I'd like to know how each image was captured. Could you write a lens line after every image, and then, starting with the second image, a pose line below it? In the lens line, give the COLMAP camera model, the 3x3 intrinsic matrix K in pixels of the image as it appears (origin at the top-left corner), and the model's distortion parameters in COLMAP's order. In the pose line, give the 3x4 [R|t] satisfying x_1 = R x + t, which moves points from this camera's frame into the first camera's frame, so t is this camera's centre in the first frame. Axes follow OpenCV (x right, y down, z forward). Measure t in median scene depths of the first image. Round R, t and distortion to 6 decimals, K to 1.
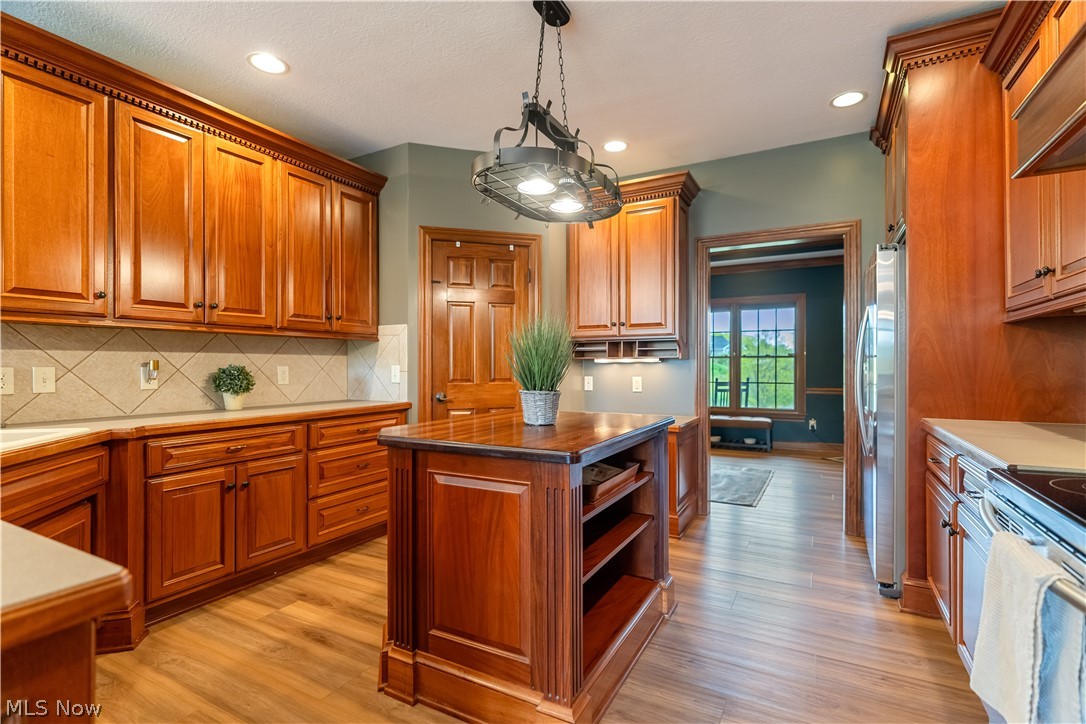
lens RADIAL K [[512.5, 0, 537.1], [0, 512.5, 362.2], [0, 0, 1]] dist [0.000614, 0.000207]
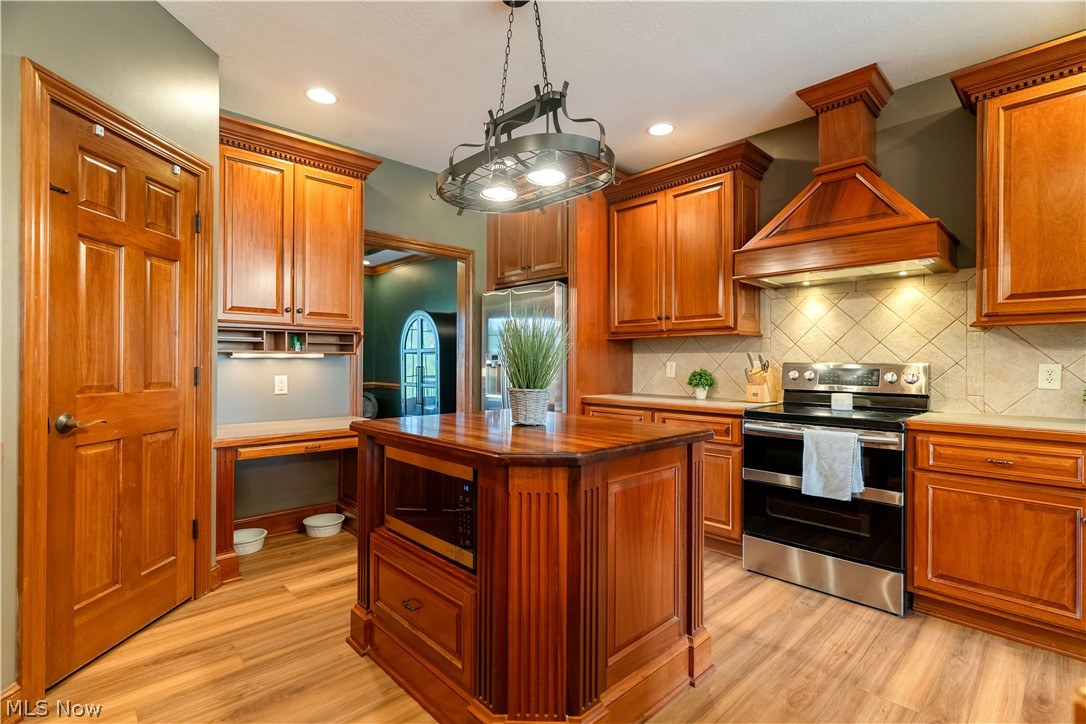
lens RADIAL K [[512.5, 0, 537.1], [0, 512.5, 362.2], [0, 0, 1]] dist [0.000614, 0.000207]
pose [[0.304781, 0.001176, 0.952422, -0.515478], [-0.007736, 0.999969, 0.001240, 0.003711], [-0.952391, -0.007746, 0.304781, 0.405298]]
